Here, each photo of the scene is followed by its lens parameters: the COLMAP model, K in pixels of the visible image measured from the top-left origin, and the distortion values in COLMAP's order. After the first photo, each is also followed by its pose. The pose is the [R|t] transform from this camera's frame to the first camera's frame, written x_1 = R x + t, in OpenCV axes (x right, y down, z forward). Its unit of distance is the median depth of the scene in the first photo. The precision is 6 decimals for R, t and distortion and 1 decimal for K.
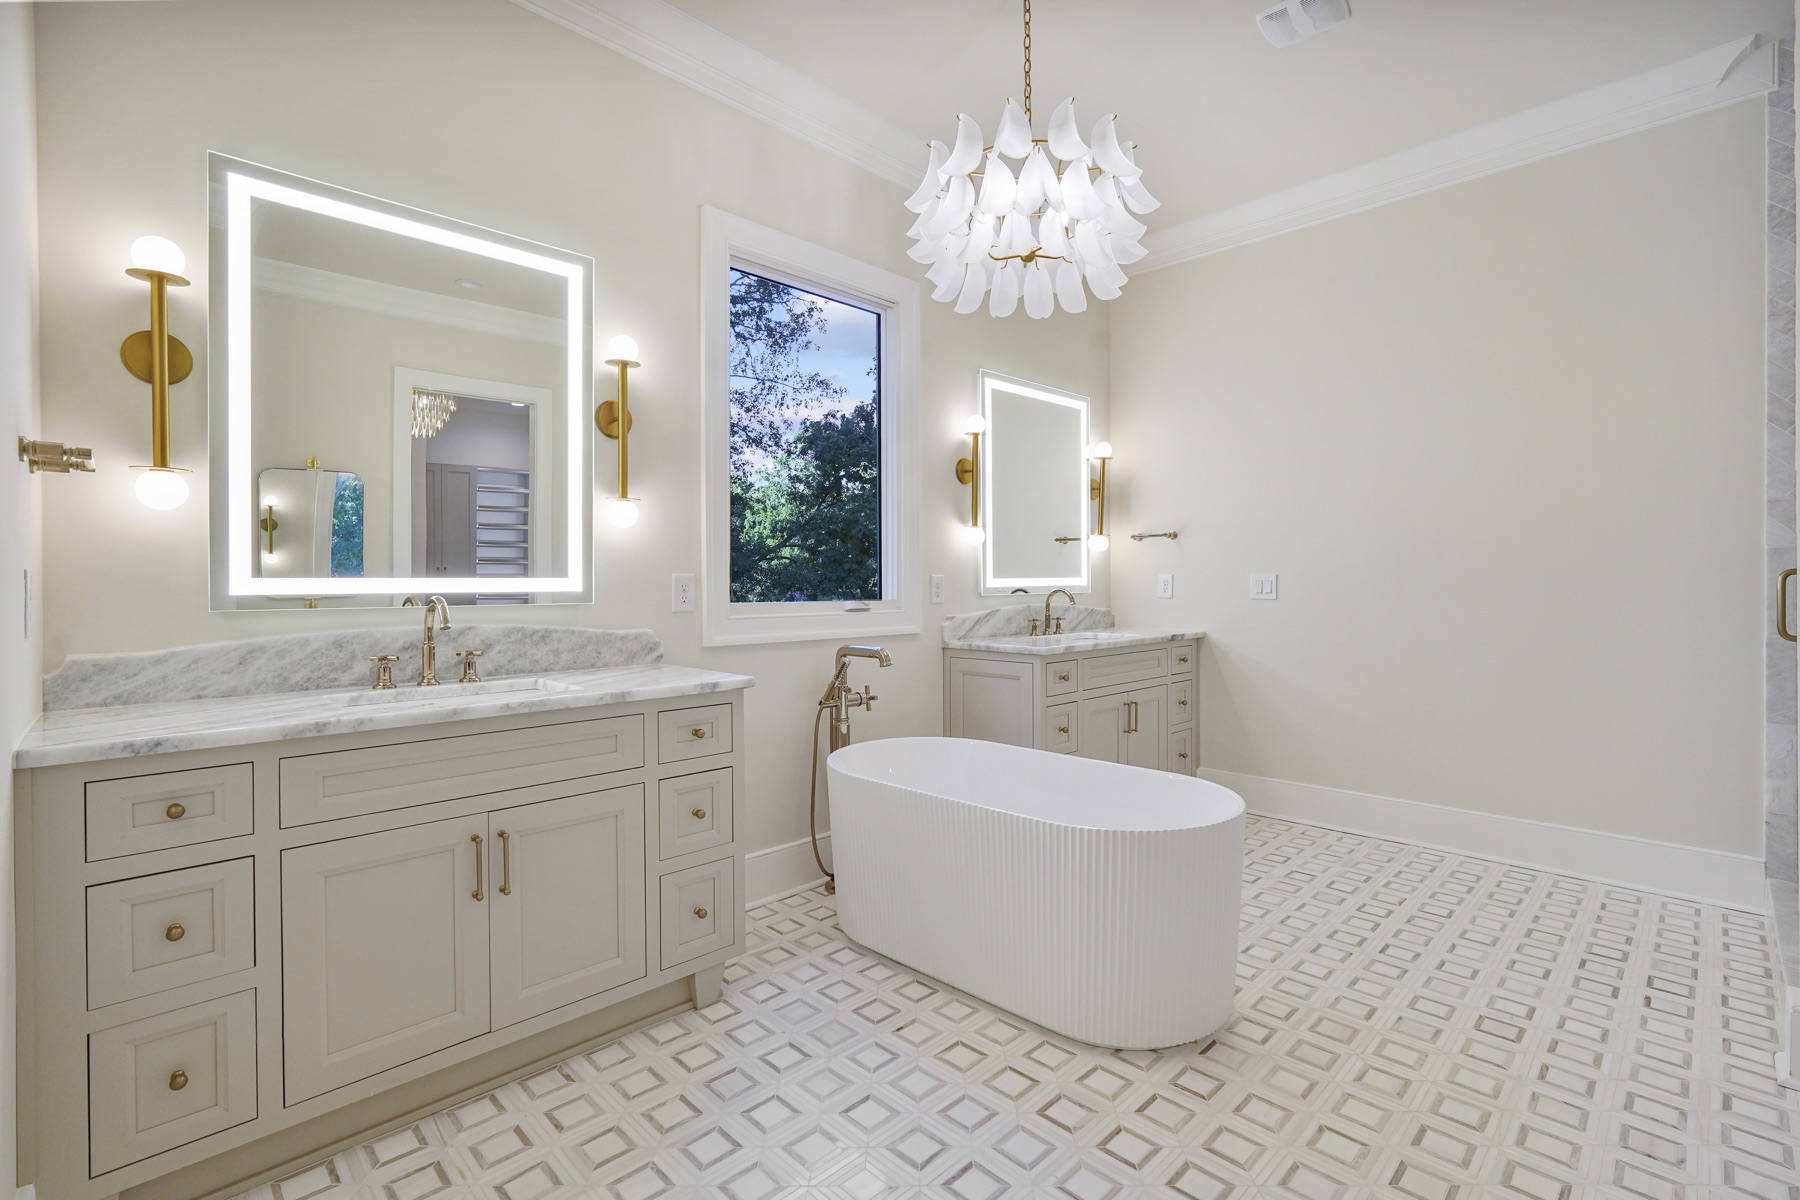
lens RADIAL K [[807.1, 0, 906.9], [0, 807.1, 603.5], [0, 0, 1]] dist [-0.013757, 0.000800]
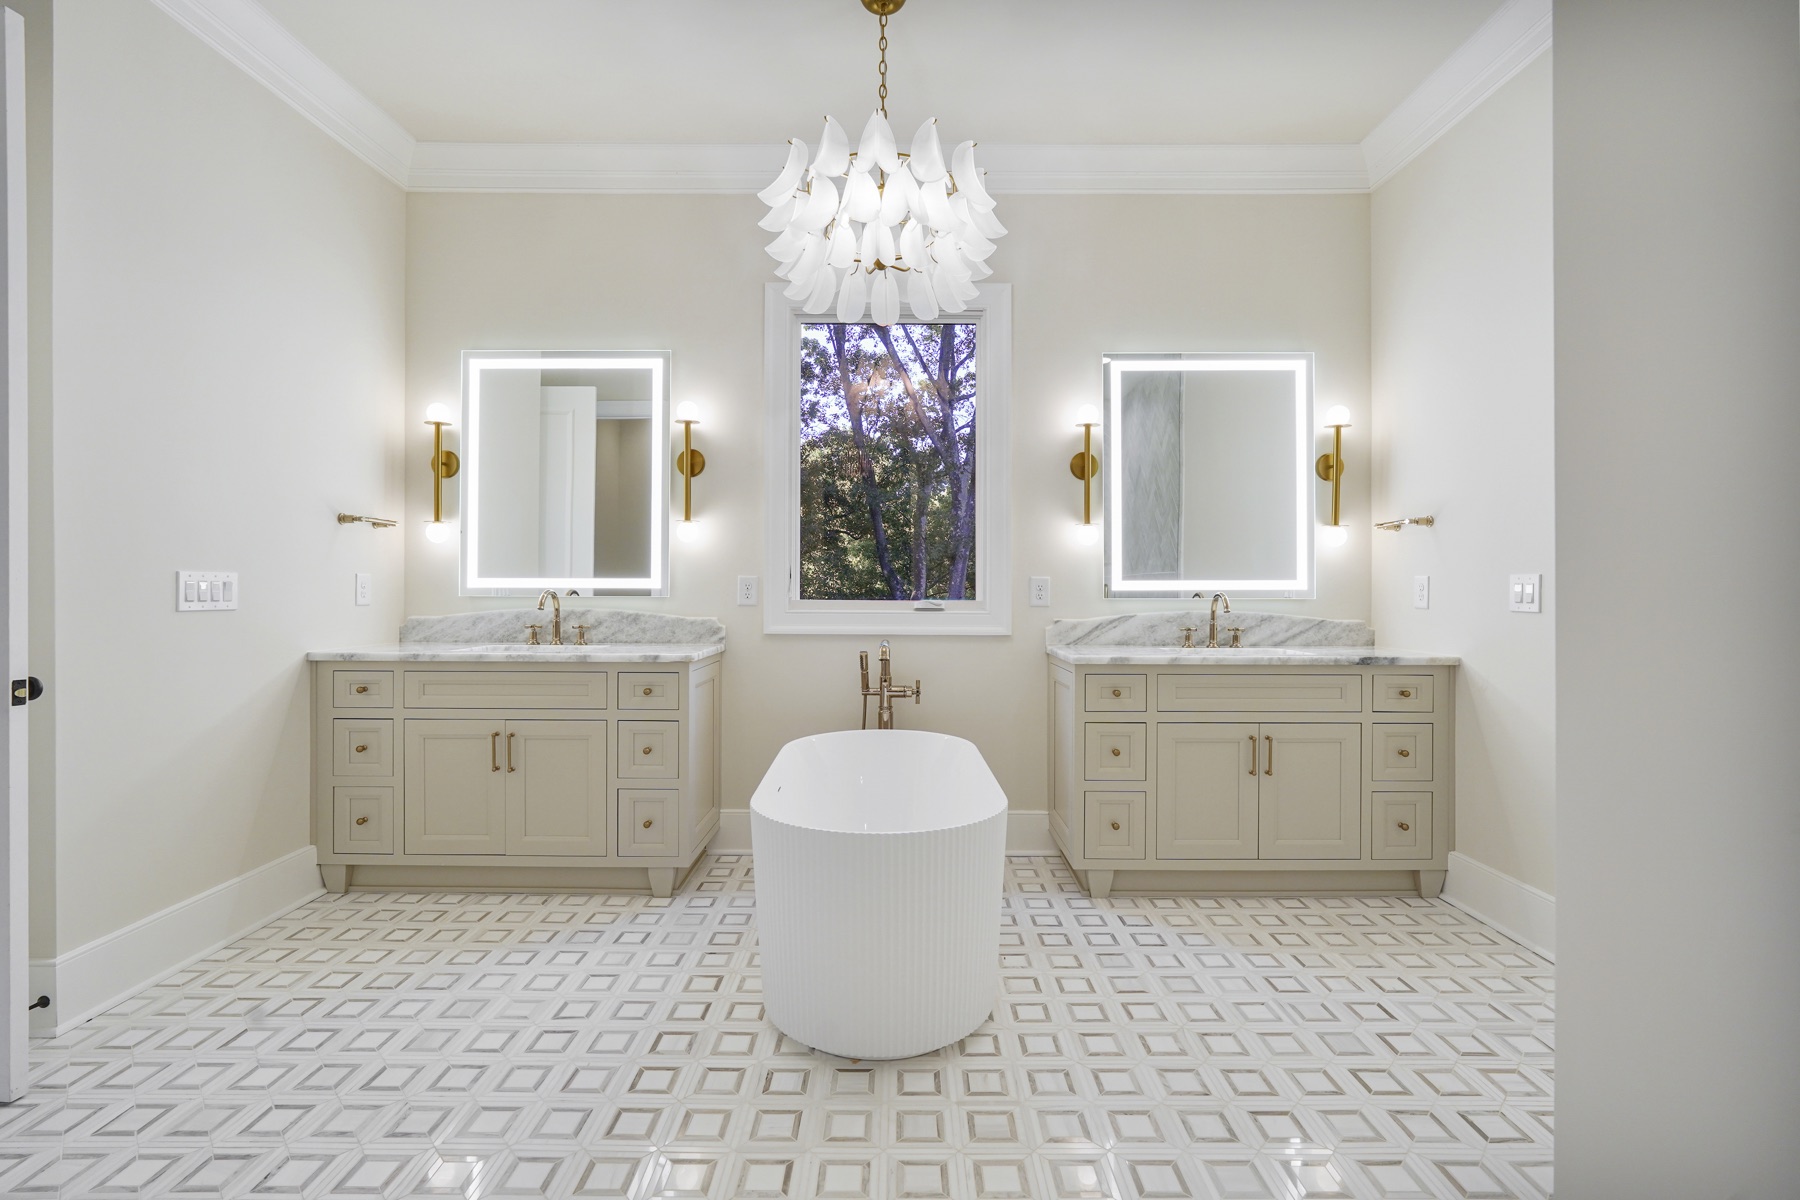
lens RADIAL K [[807.1, 0, 906.9], [0, 807.1, 603.5], [0, 0, 1]] dist [-0.013757, 0.000800]
pose [[0.710666, 0.018784, -0.703279, 0.920087], [-0.024904, 0.999689, 0.001536, -0.001048], [0.703089, 0.016423, 0.710913, 0.306531]]
